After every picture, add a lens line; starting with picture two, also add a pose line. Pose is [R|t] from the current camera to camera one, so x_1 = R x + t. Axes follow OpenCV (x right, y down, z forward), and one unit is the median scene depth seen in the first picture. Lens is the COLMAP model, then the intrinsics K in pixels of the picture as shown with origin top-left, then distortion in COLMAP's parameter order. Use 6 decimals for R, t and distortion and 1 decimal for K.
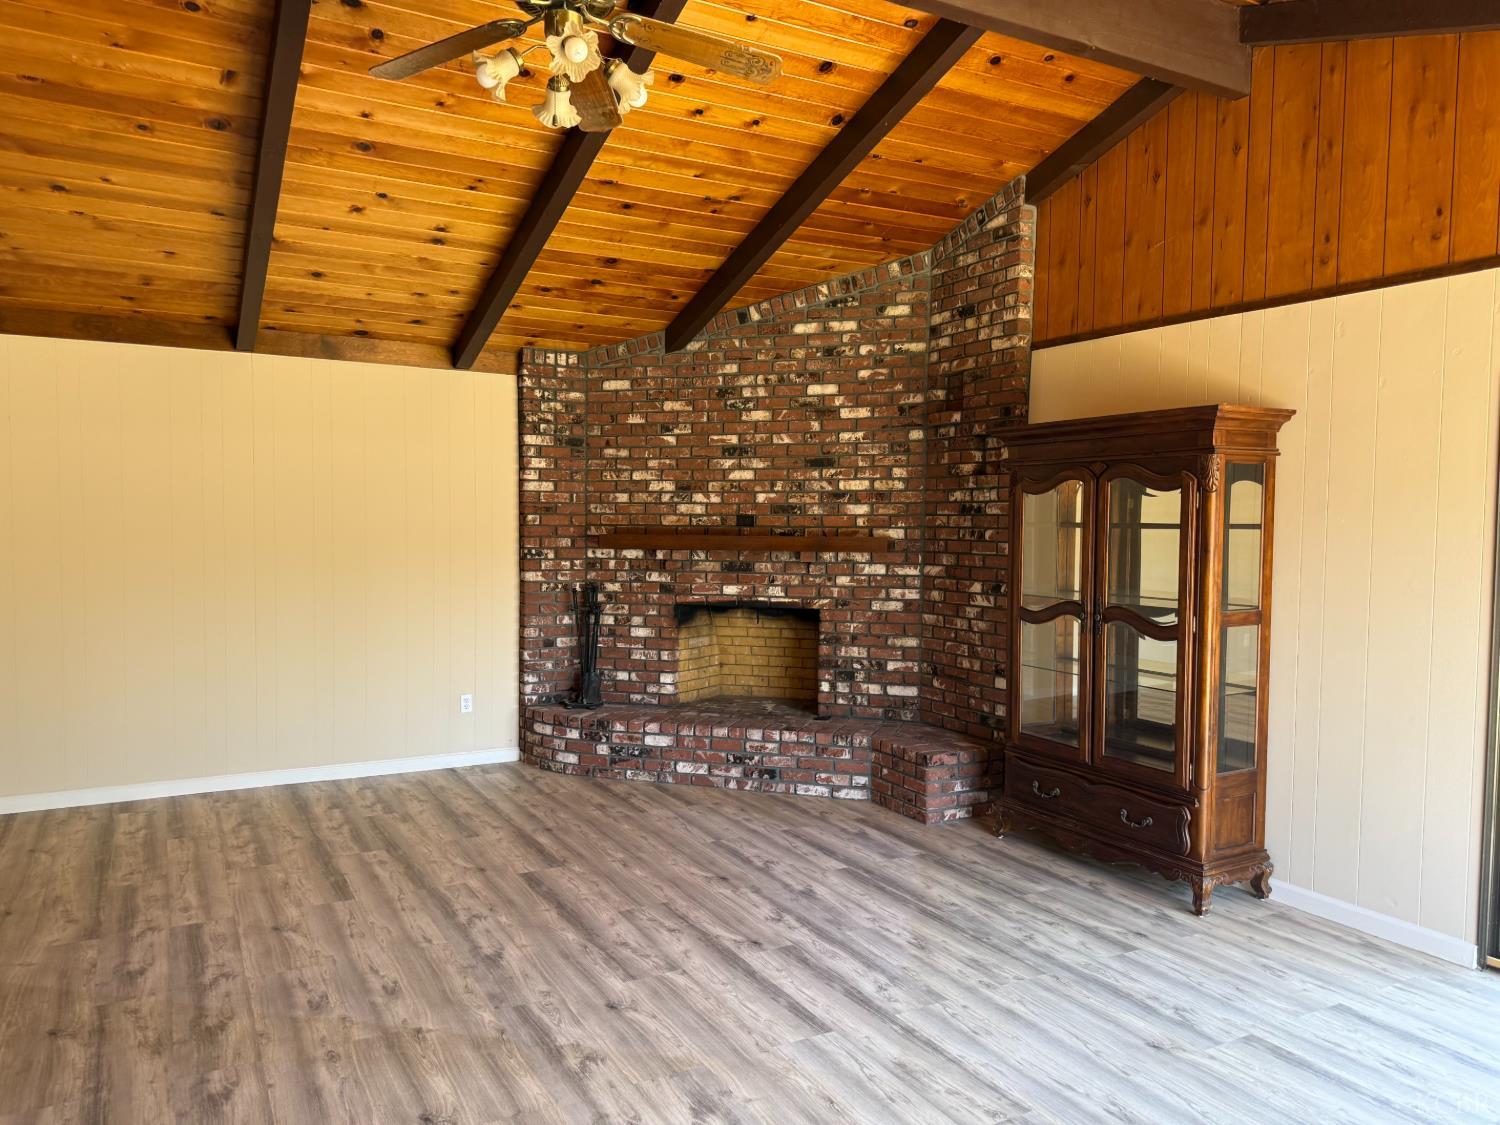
lens RADIAL K [[1080.7, 0, 742.7], [0, 1080.7, 568.5], [0, 0, 1]] dist [0.057947, -0.059054]
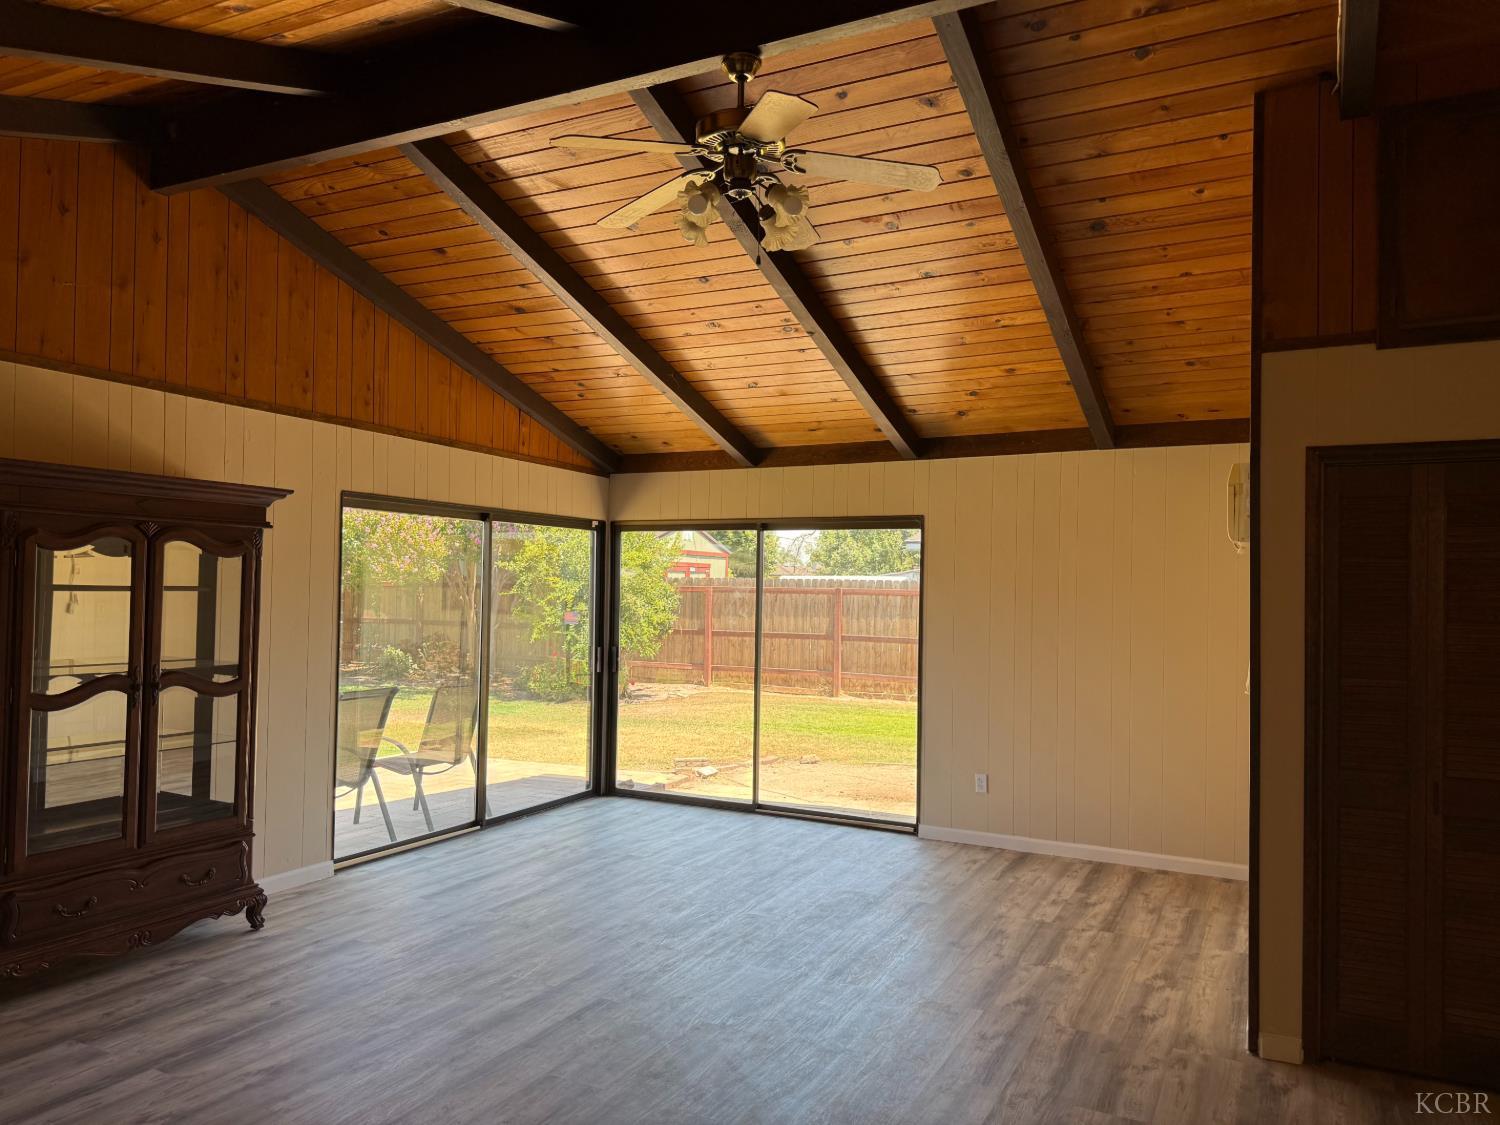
lens RADIAL K [[1080.7, 0, 741.0], [0, 1080.7, 564.4], [0, 0, 1]] dist [0.057947, -0.059054]
pose [[-0.567881, 0.002627, 0.823107, -0.747268], [0.016226, 0.999836, 0.008004, -0.060305], [-0.822951, 0.017901, -0.567830, 1.124789]]
